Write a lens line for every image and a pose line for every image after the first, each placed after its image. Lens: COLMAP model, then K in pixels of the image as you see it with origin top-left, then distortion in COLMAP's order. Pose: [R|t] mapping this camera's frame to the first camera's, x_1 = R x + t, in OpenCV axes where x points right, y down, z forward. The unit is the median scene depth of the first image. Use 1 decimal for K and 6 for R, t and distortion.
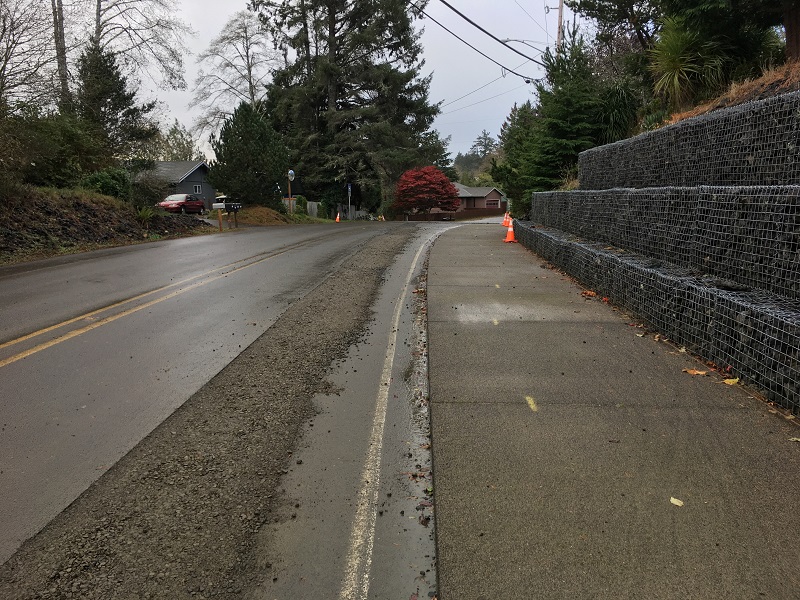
lens RADIAL K [[673.9, 0, 400.0], [0, 673.9, 300.0], [0, 0, 1]] dist [0.041228, -0.003479]
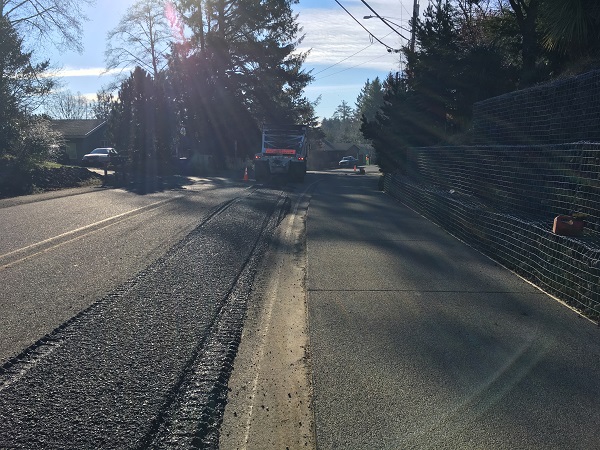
lens RADIAL K [[511.1, 0, 300.0], [0, 511.1, 225.0], [0, 0, 1]] dist [-0.003722, -0.002875]
pose [[0.999224, -0.002402, 0.039322, 0.001909], [0.002679, 0.999972, -0.006985, -0.013461], [-0.039304, 0.007085, 0.999202, 0.091156]]
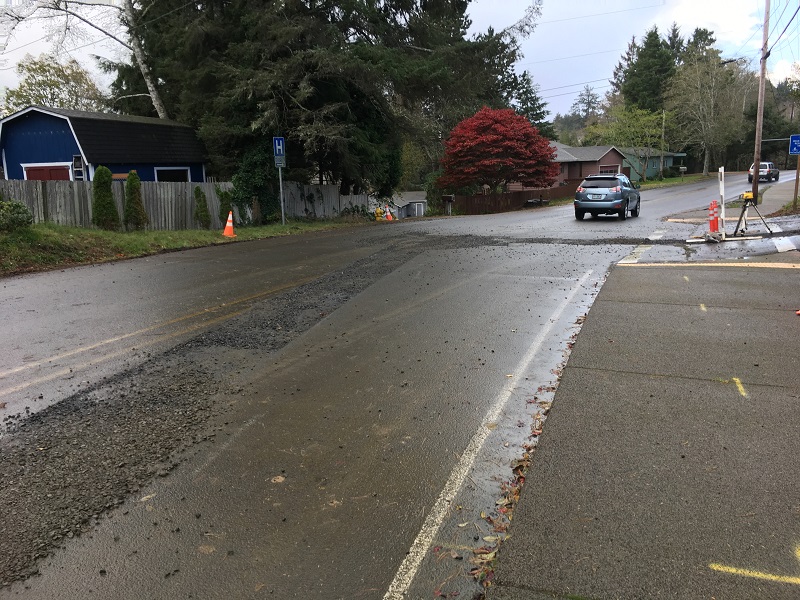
lens RADIAL K [[673.9, 0, 400.0], [0, 673.9, 300.0], [0, 0, 1]] dist [0.041228, -0.003479]
pose [[0.990414, 0.011336, -0.137666, 0.051053], [-0.004599, 0.998781, 0.049155, -0.089739], [0.138056, -0.048050, 0.989258, 0.572943]]
